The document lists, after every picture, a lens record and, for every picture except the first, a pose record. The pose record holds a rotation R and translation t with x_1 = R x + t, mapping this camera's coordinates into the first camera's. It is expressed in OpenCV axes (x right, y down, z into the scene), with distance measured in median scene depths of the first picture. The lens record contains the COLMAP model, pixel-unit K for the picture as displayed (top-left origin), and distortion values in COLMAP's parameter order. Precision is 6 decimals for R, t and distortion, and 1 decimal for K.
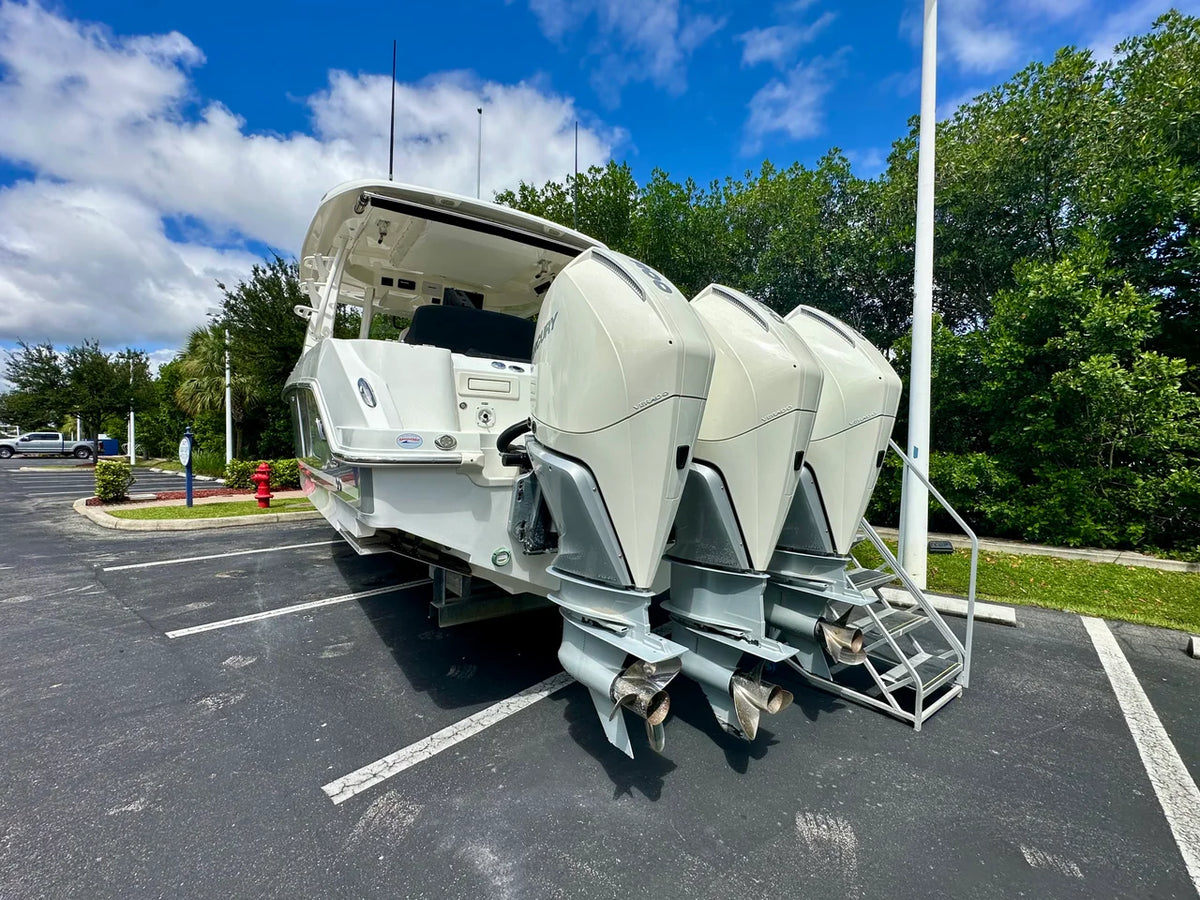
lens RADIAL K [[510.7, 0, 600.0], [0, 510.7, 450.0], [0, 0, 1]] dist [-0.003362, 0.000218]
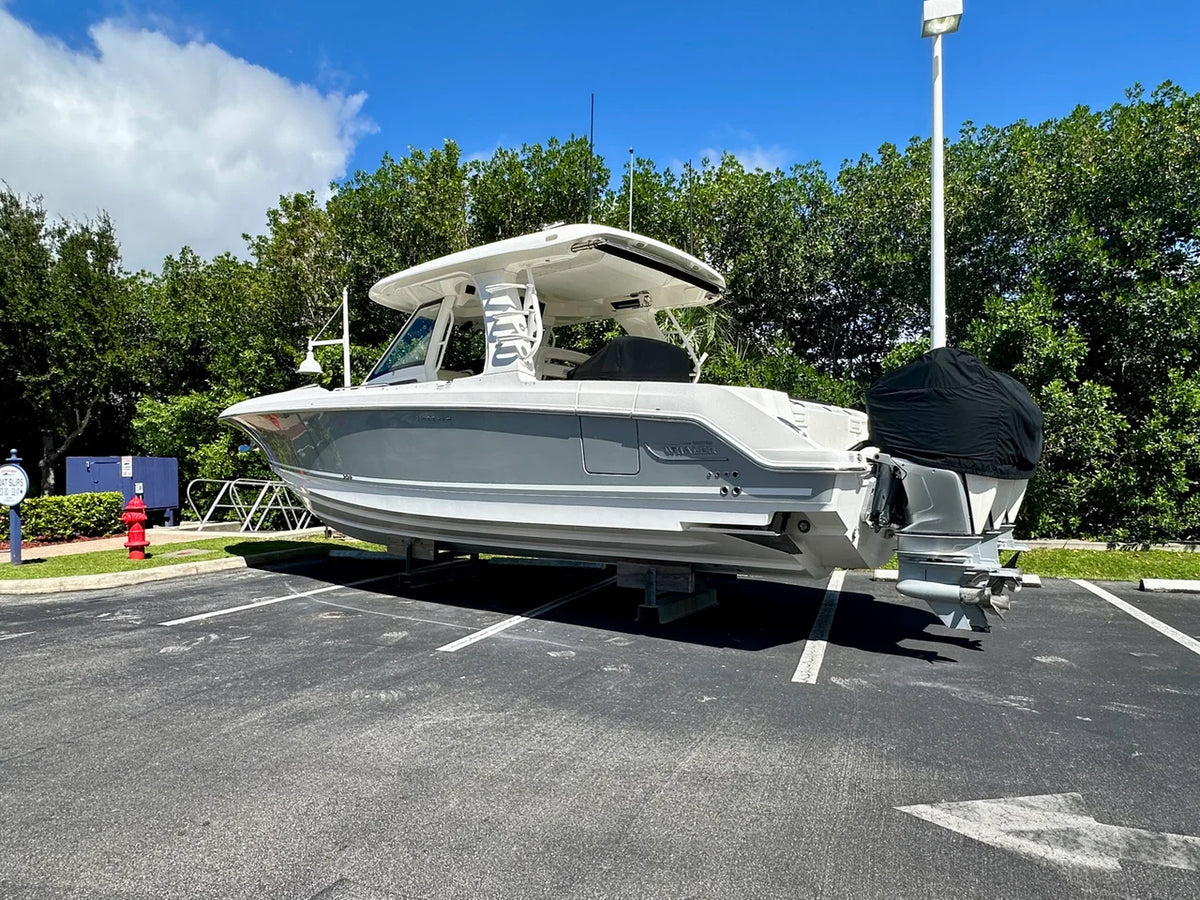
lens RADIAL K [[737.3, 0, 600.0], [0, 737.3, 450.0], [0, 0, 1]] dist [-0.004029, 0.000159]
pose [[0.946844, -0.016656, 0.321262, -0.943359], [0.025032, 0.999445, -0.021958, -0.005074], [-0.320718, 0.028832, 0.946736, -0.502703]]
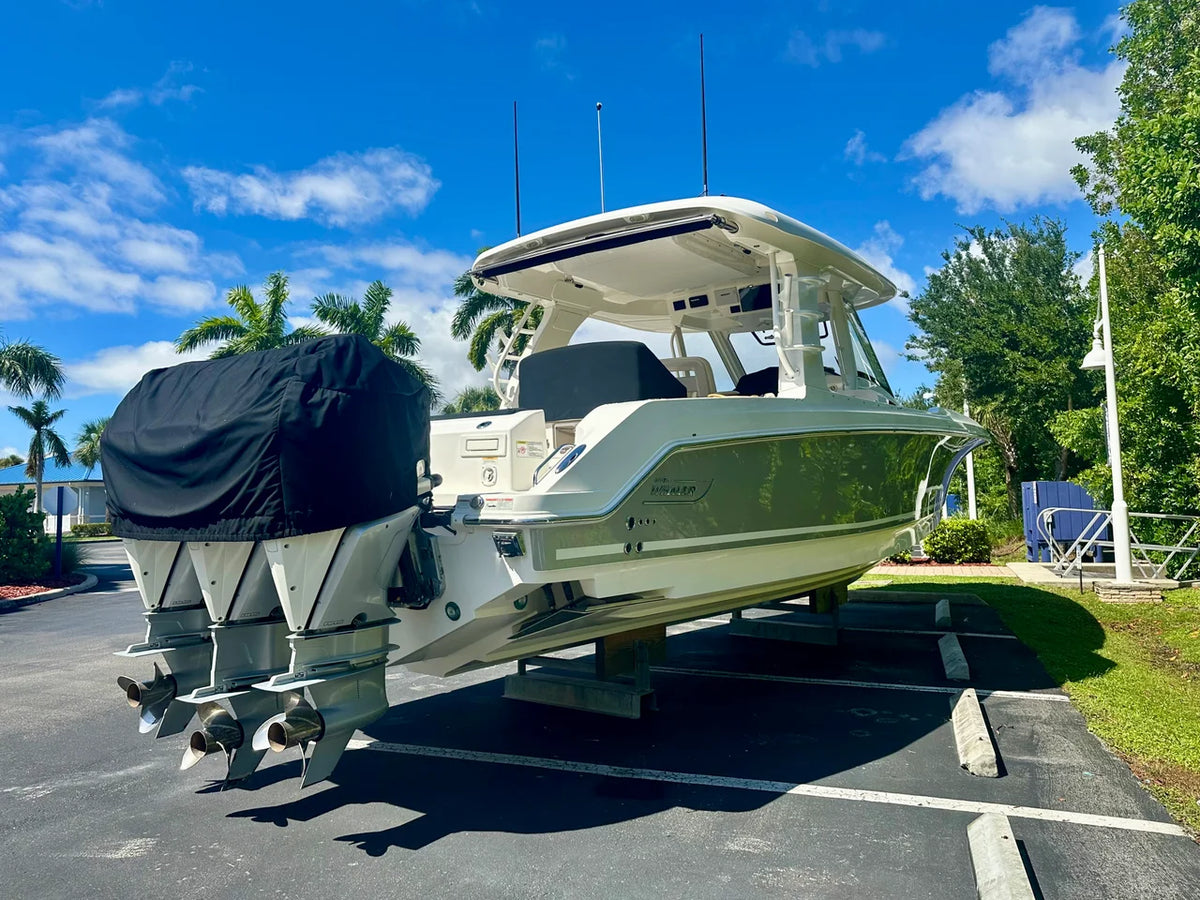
lens RADIAL K [[855.7, 0, 595.3], [0, 855.7, 463.5], [0, 0, 1]] dist [-0.000025, -0.001226]
pose [[0.334242, -0.060928, -0.940516, 1.224102], [0.008336, 0.998060, -0.061694, 0.013475], [0.942451, 0.012781, 0.334101, 0.621914]]
